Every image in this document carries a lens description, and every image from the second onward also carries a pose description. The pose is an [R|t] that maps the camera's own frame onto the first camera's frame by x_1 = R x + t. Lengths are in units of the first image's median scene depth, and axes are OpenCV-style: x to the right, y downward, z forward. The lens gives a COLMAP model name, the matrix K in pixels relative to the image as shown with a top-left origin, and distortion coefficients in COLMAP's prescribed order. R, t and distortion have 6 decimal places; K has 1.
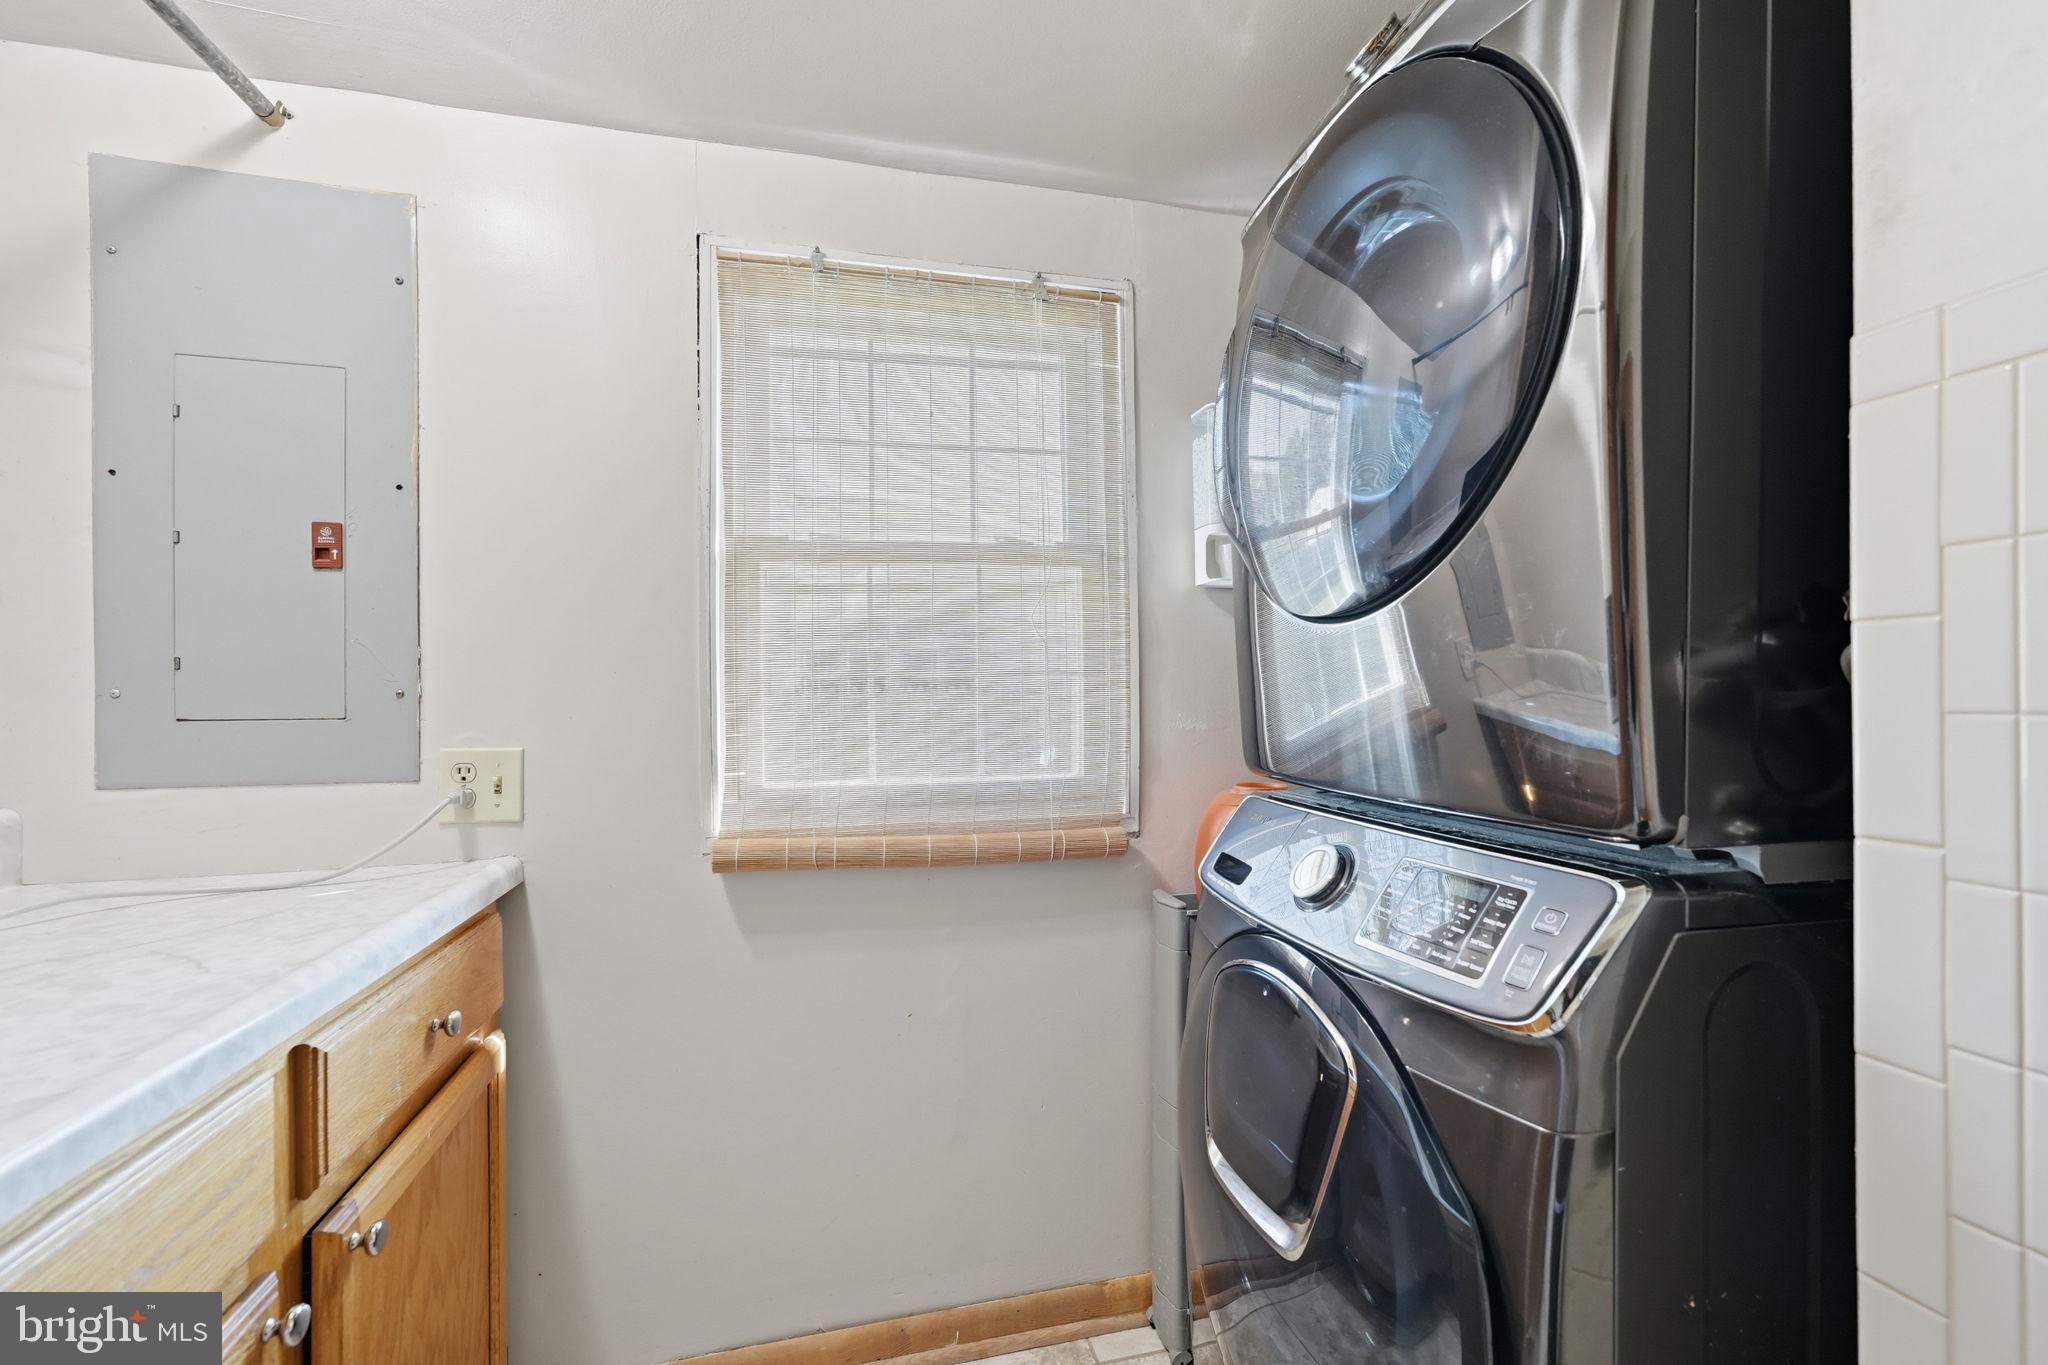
lens RADIAL K [[841.4, 0, 982.9], [0, 841.4, 699.0], [0, 0, 1]] dist [-0.014327, 0.014305]
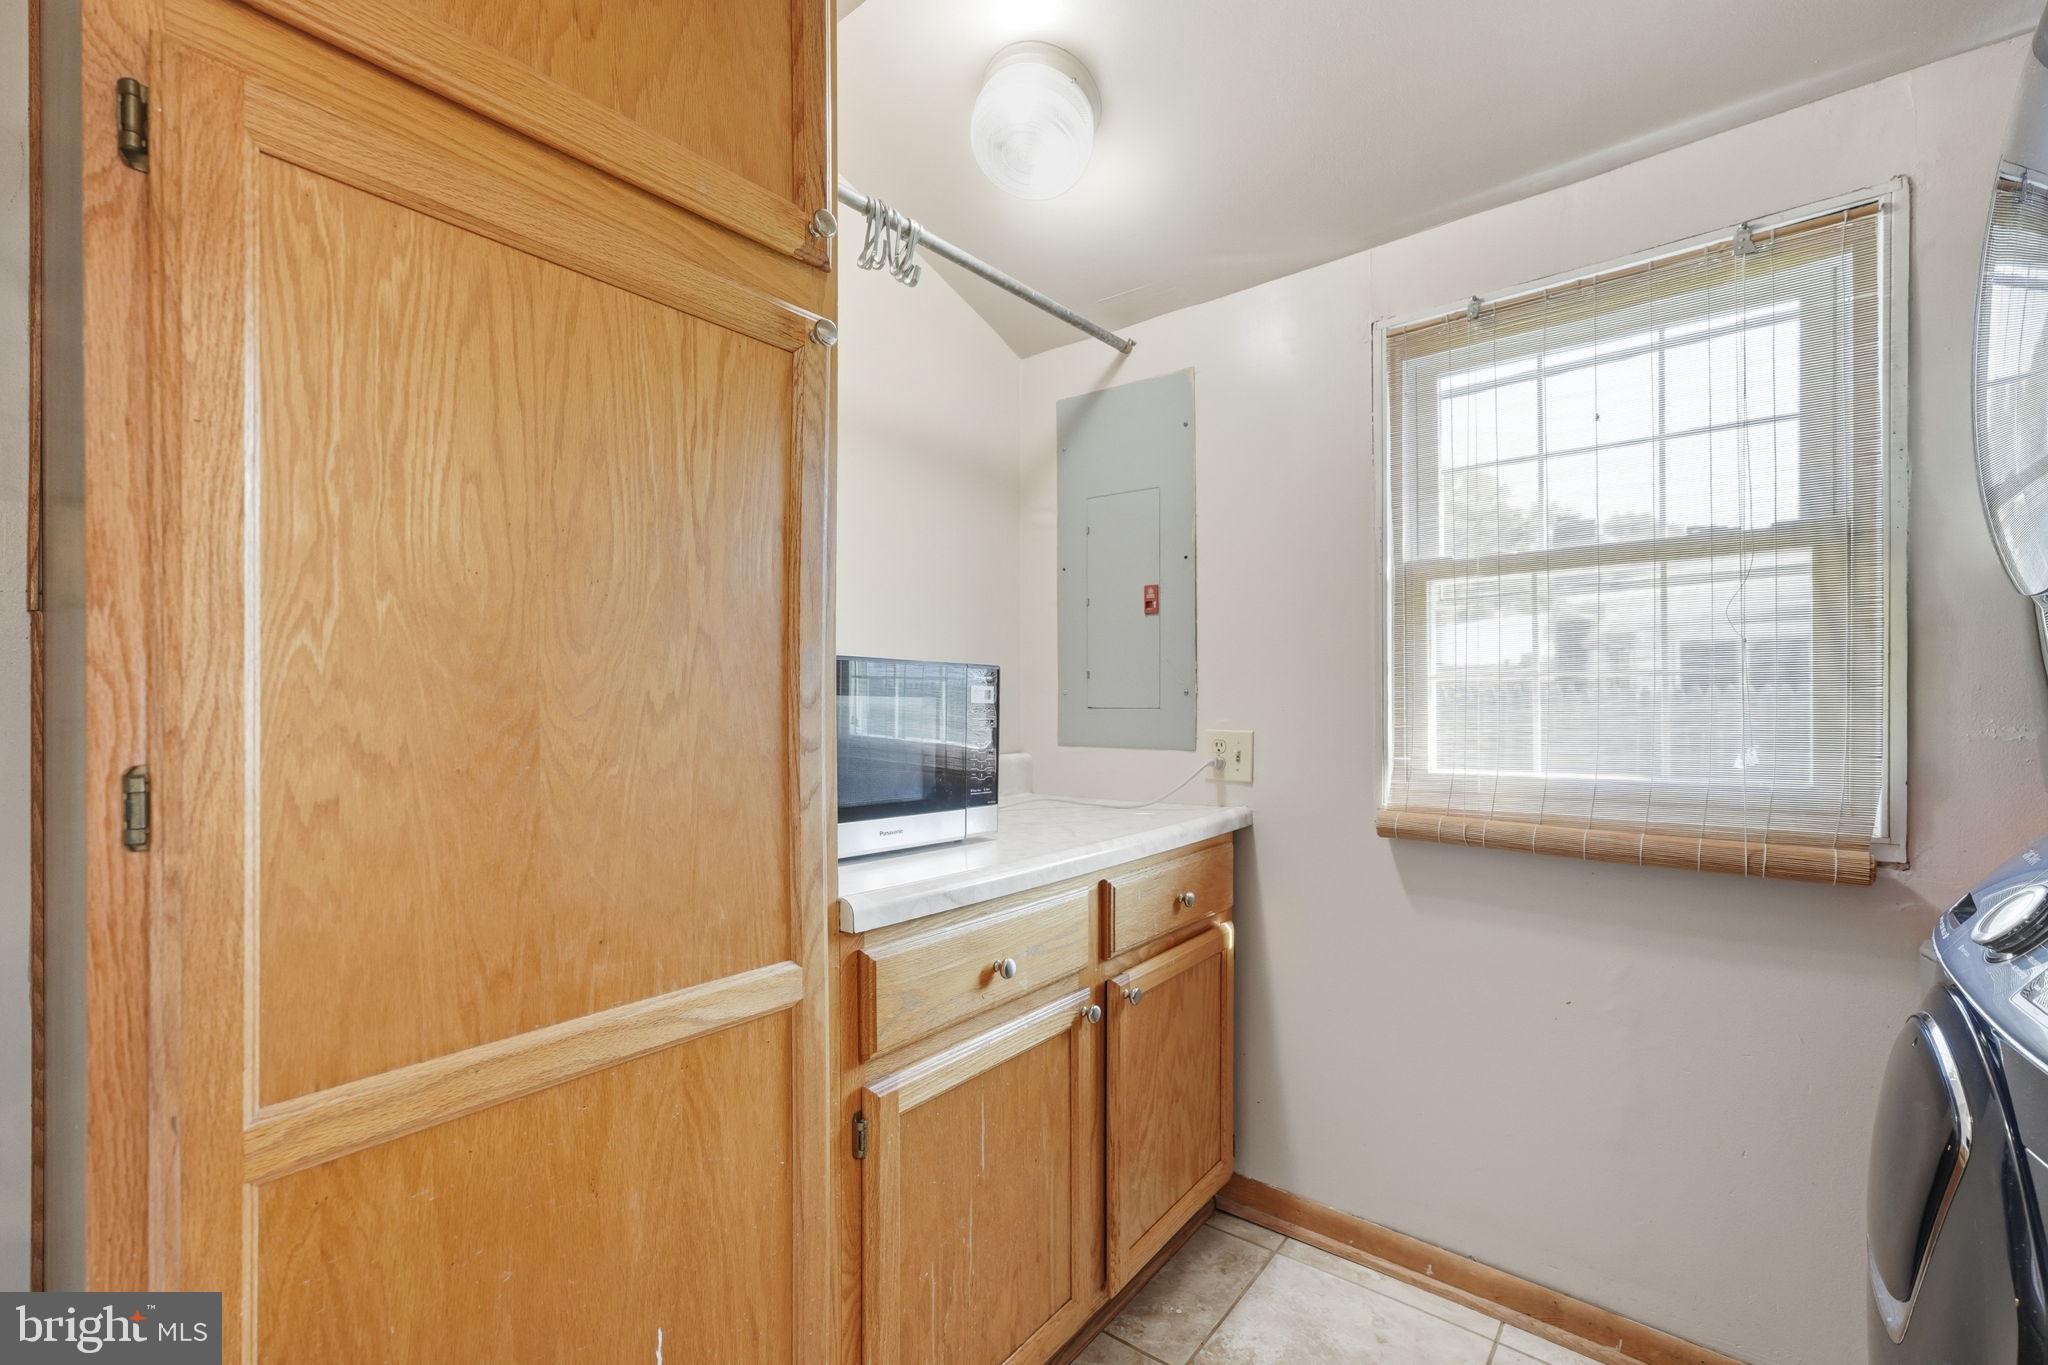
lens RADIAL K [[846.4, 0, 1023.2], [0, 846.4, 704.5], [0, 0, 1]] dist [-0.031481, 0.012384]
pose [[0.613538, 0.009303, -0.789611, 0.339867], [-0.003358, 0.999952, 0.009172, 0.002673], [0.789658, -0.002976, 0.613539, -0.179865]]
